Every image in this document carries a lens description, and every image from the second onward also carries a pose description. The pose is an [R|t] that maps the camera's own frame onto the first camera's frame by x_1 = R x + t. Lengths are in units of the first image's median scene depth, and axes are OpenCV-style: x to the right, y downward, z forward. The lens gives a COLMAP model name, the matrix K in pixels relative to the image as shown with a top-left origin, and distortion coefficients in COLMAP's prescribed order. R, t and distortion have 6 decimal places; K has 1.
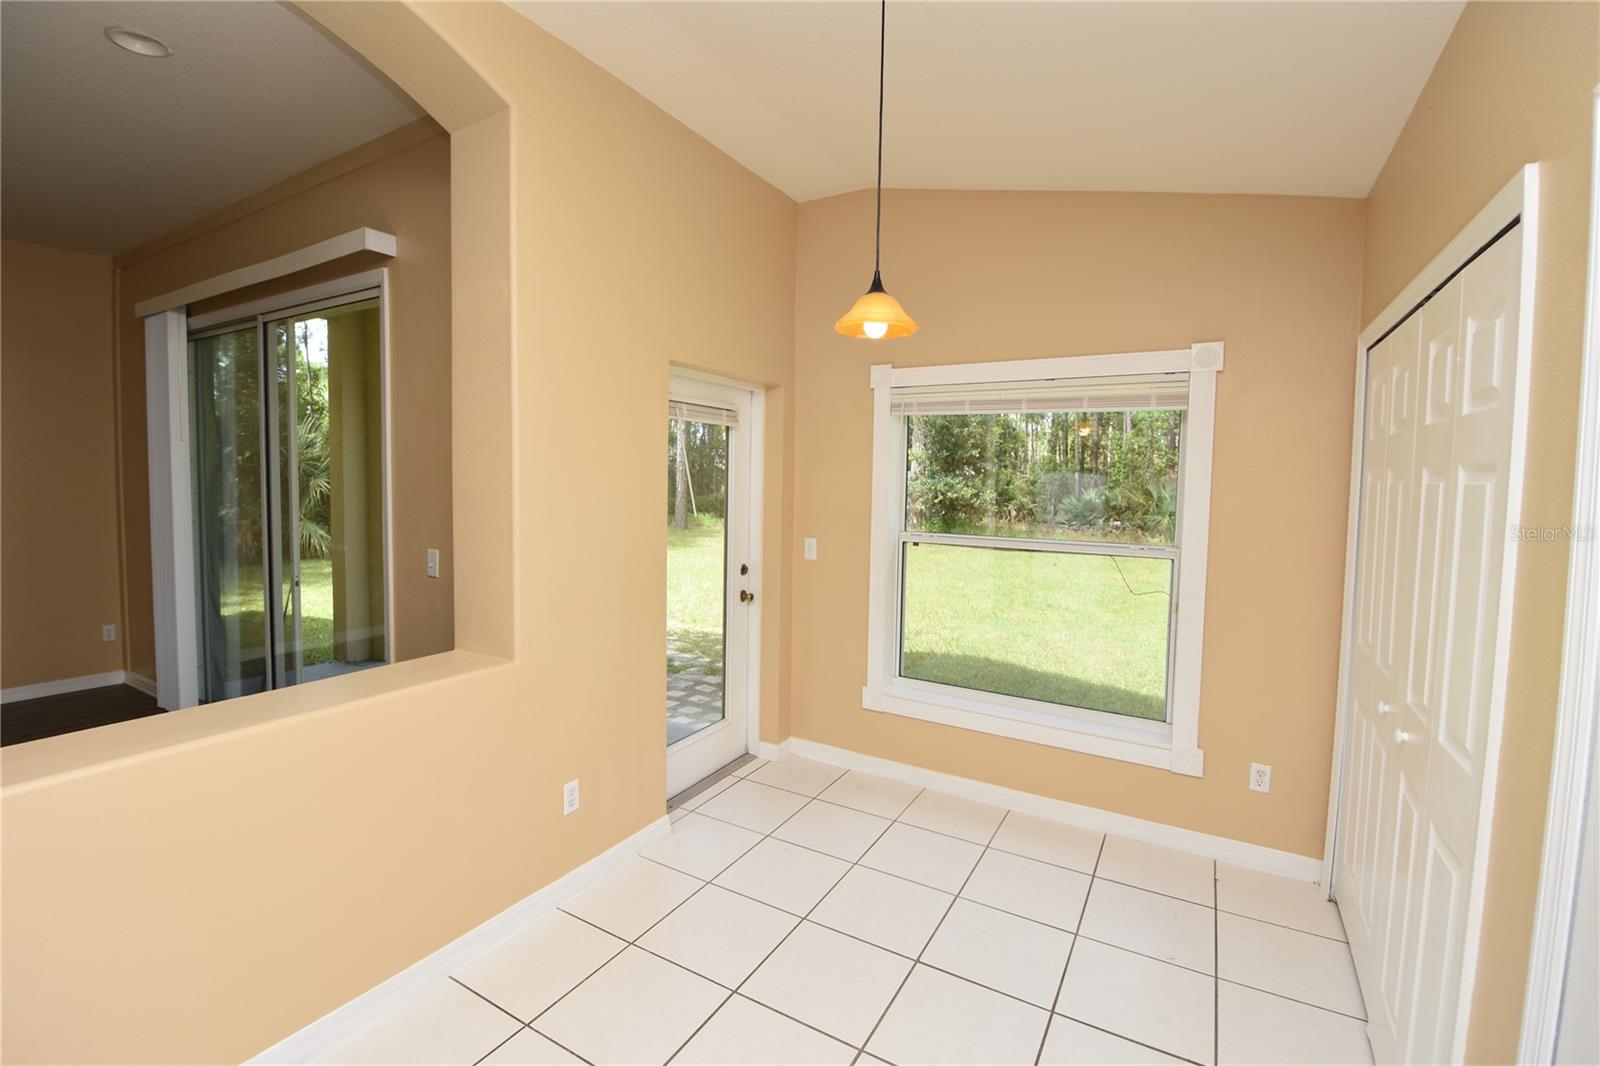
lens RADIAL K [[702.3, 0, 790.8], [0, 702.3, 517.8], [0, 0, 1]] dist [0.013727, -0.023669]
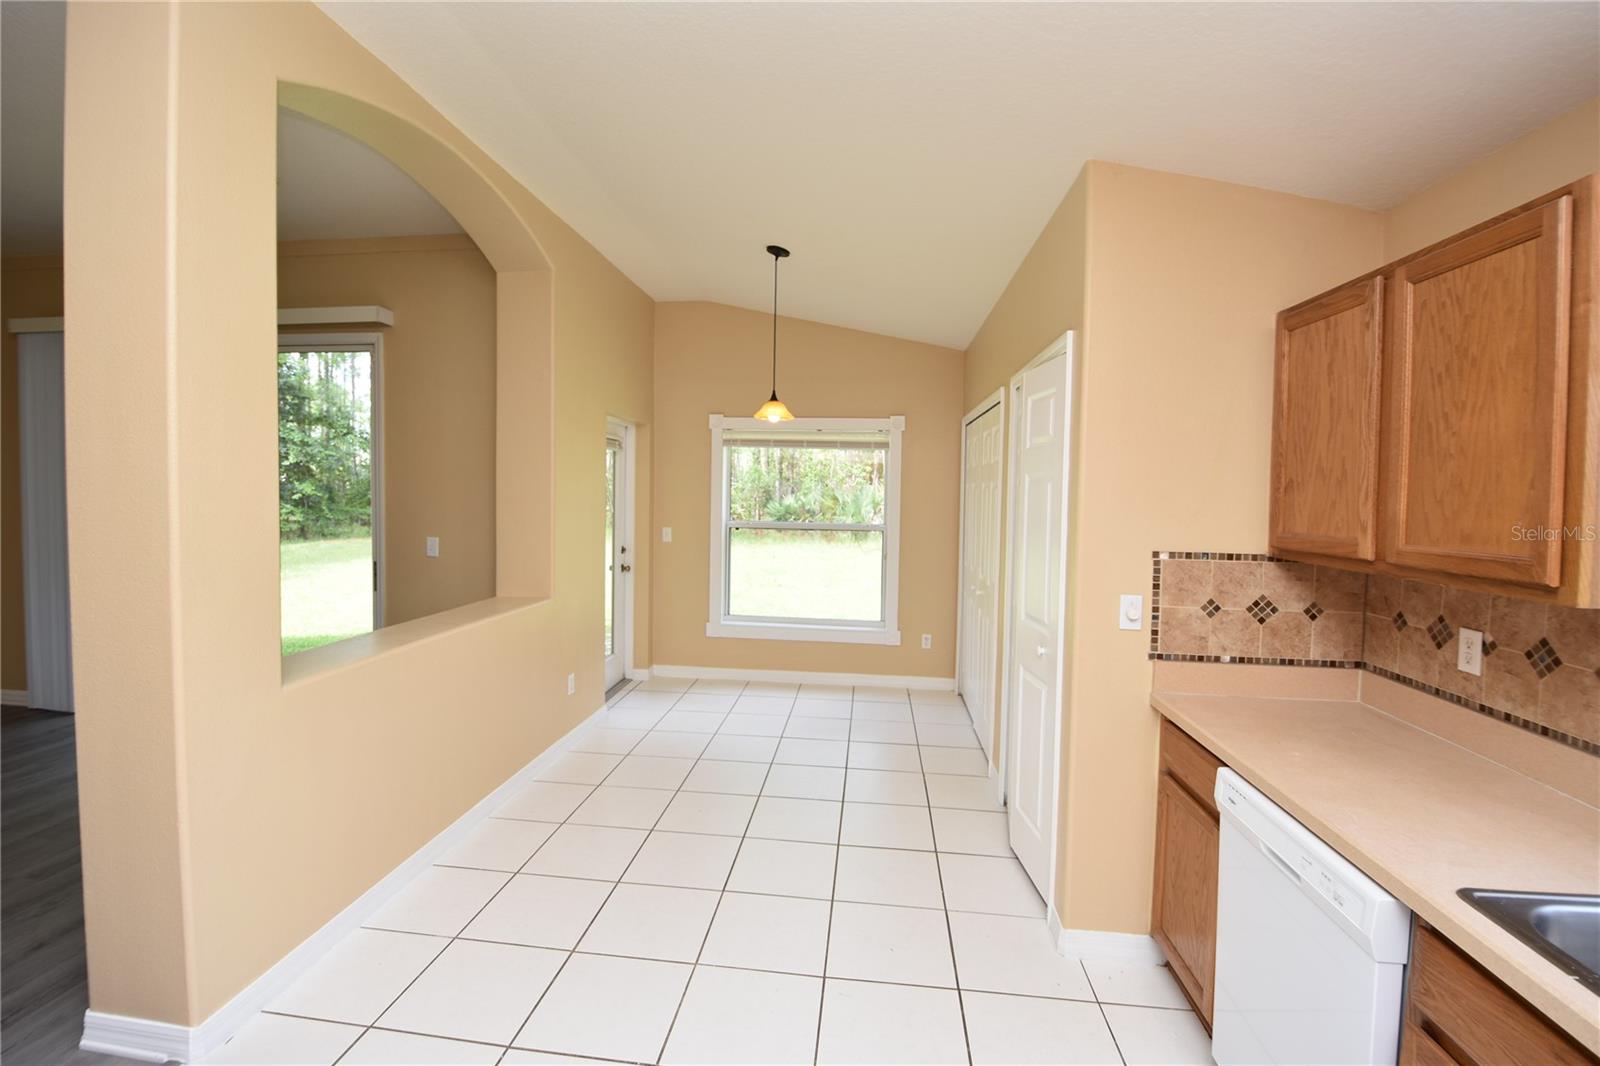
lens RADIAL K [[702.3, 0, 790.8], [0, 702.3, 517.8], [0, 0, 1]] dist [0.013727, -0.023669]
pose [[0.913439, -0.018010, 0.406577, -0.324222], [0.022318, 0.999734, -0.005856, 0.023013], [-0.406363, 0.014423, 0.913598, -0.444534]]
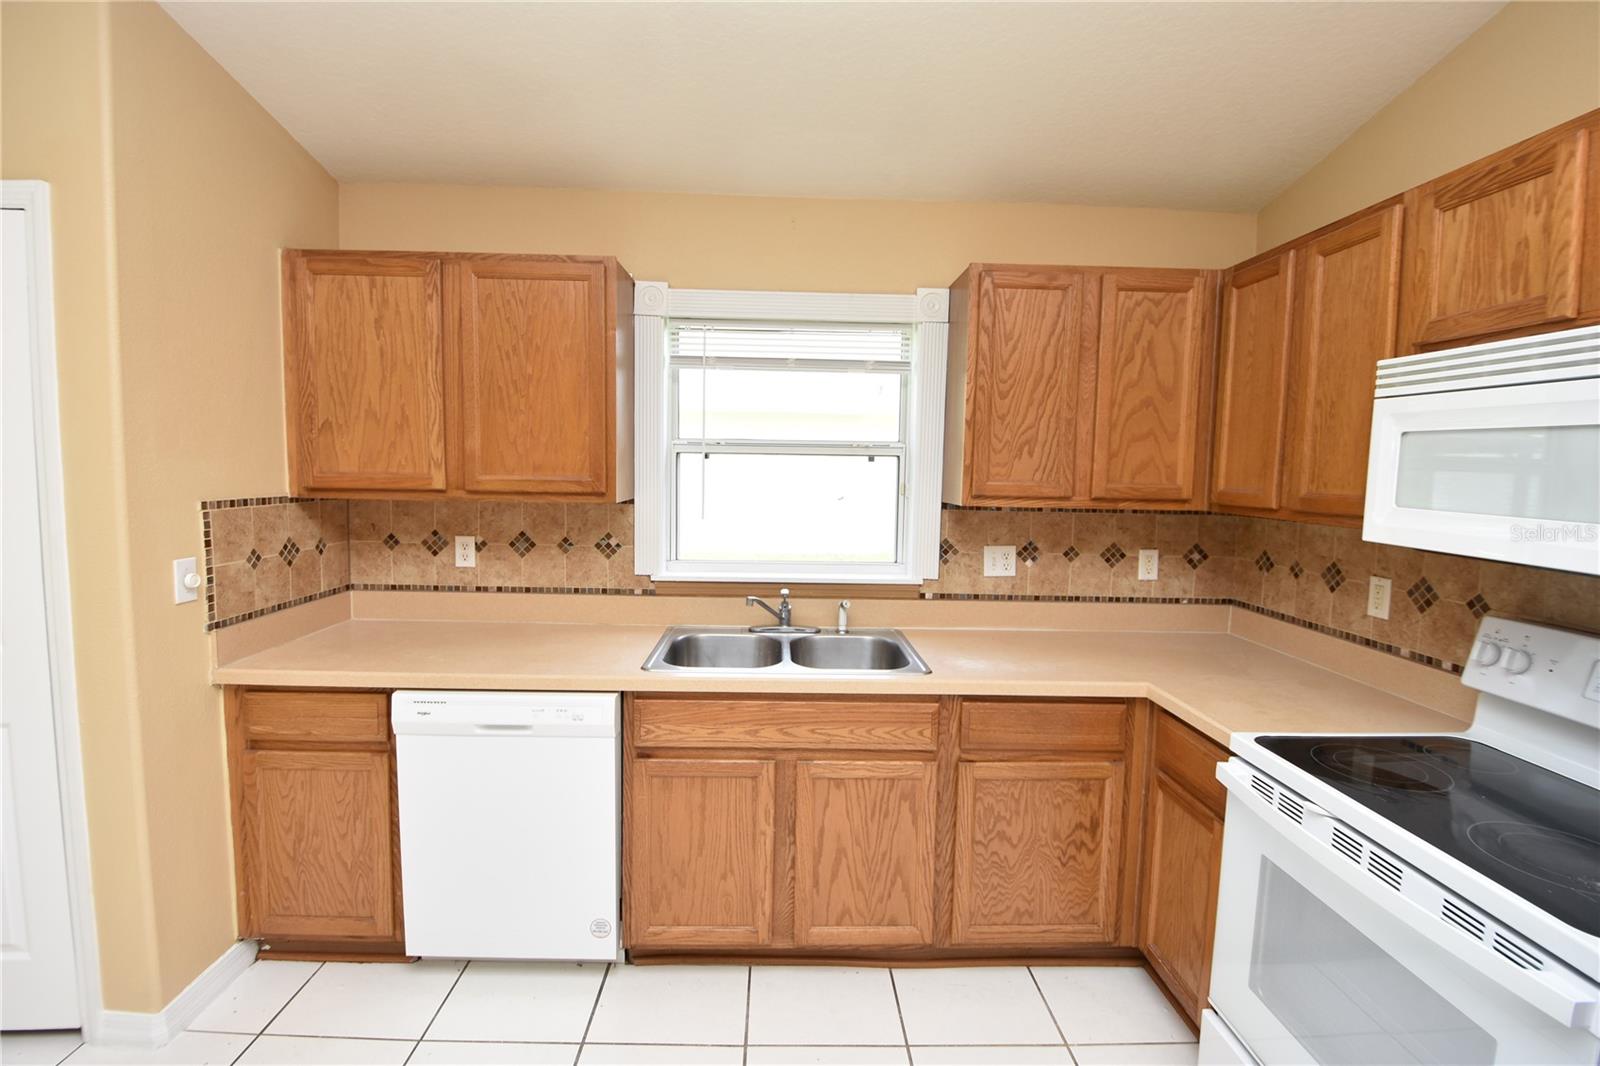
lens RADIAL K [[702.3, 0, 790.8], [0, 702.3, 517.8], [0, 0, 1]] dist [0.013727, -0.023669]
pose [[-0.527813, -0.093174, 0.844235, -0.428635], [0.020682, 0.992260, 0.122440, 0.014912], [-0.849109, 0.082086, -0.521801, -0.130676]]
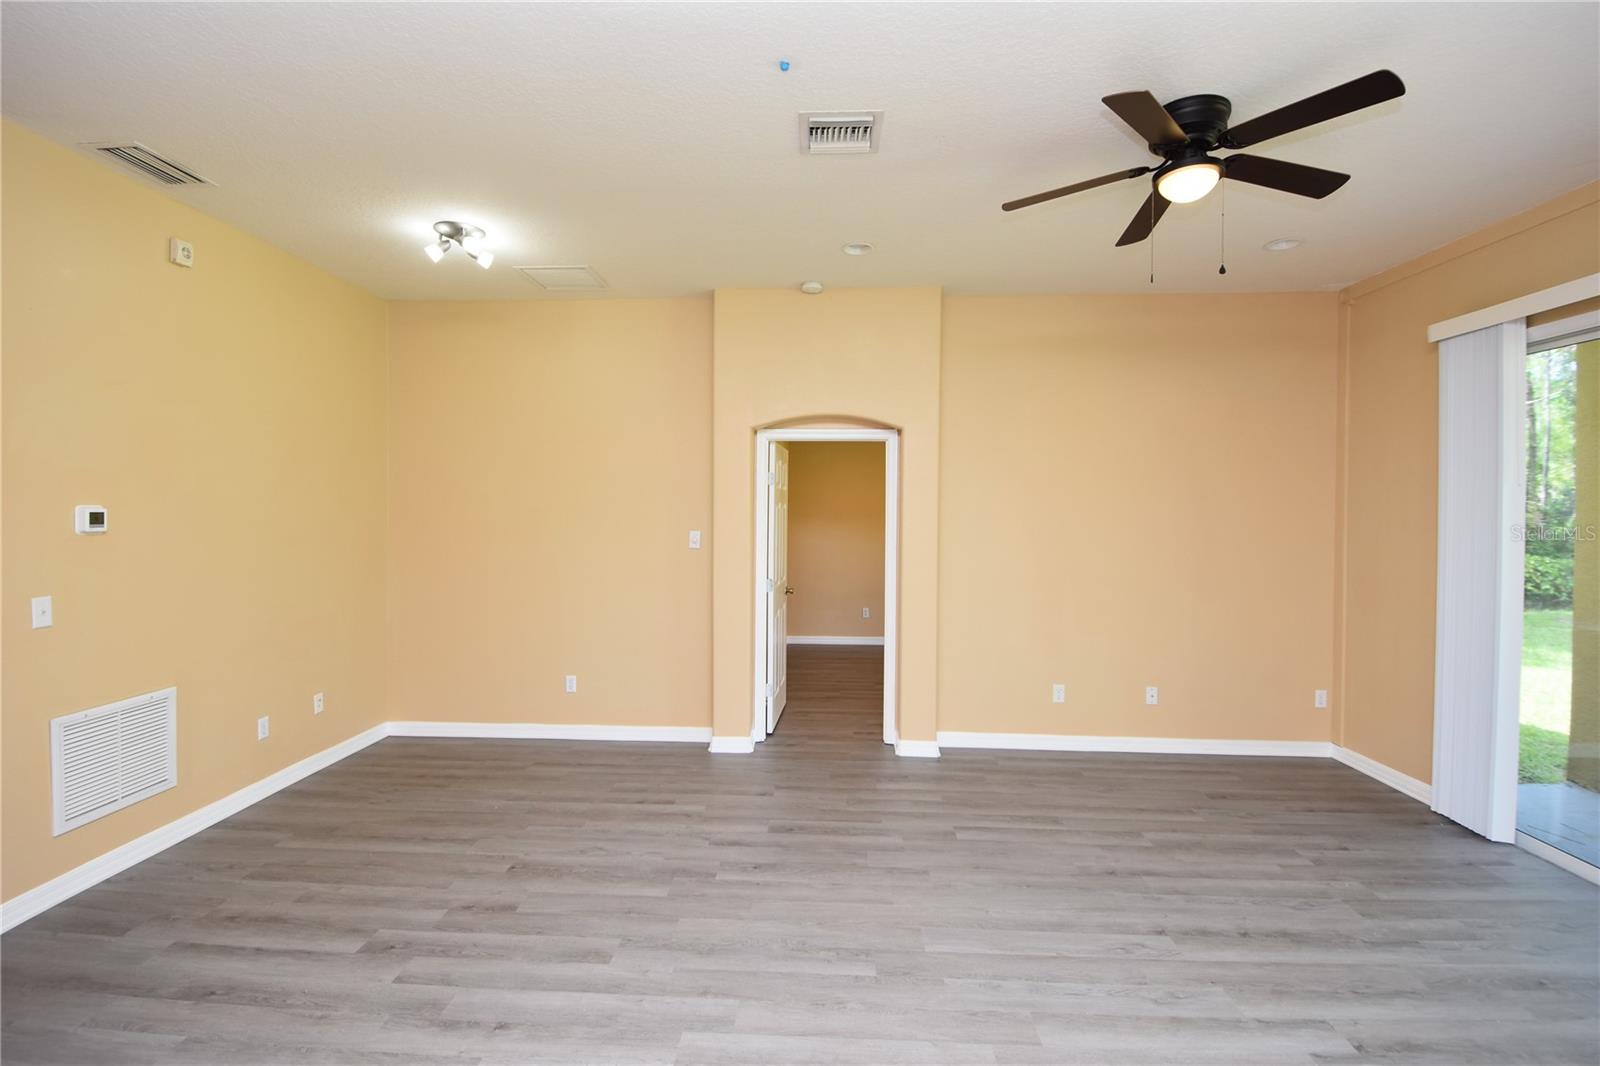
lens RADIAL K [[726.3, 0, 790.1], [0, 726.3, 516.1], [0, 0, 1]] dist [0.004674, -0.017297]
pose [[0.463725, -0.006393, -0.885956, -0.575264], [-0.050077, 0.998186, -0.033414, -0.009572], [0.884563, 0.059861, 0.462564, -0.090683]]
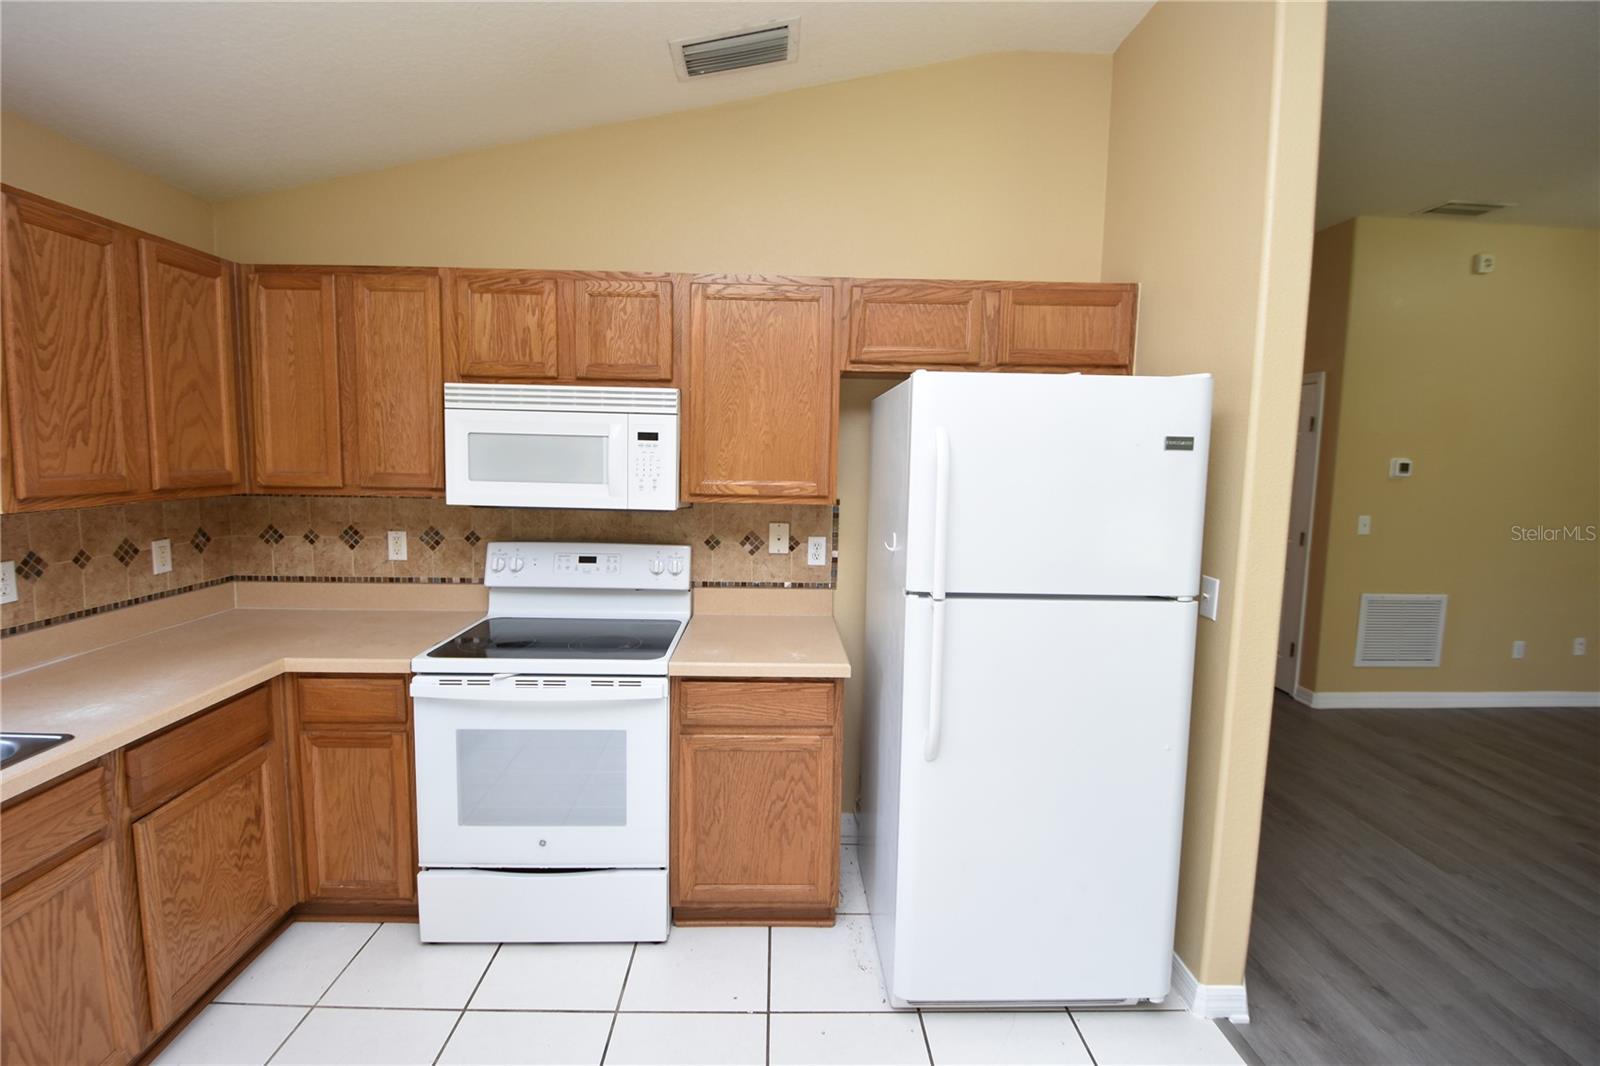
lens RADIAL K [[702.3, 0, 790.8], [0, 702.3, 517.8], [0, 0, 1]] dist [0.013727, -0.023669]
pose [[-0.847710, 0.017306, -0.530177, -0.198305], [-0.064559, 0.988672, 0.135496, -0.004308], [0.526516, 0.149090, -0.836990, 0.033115]]
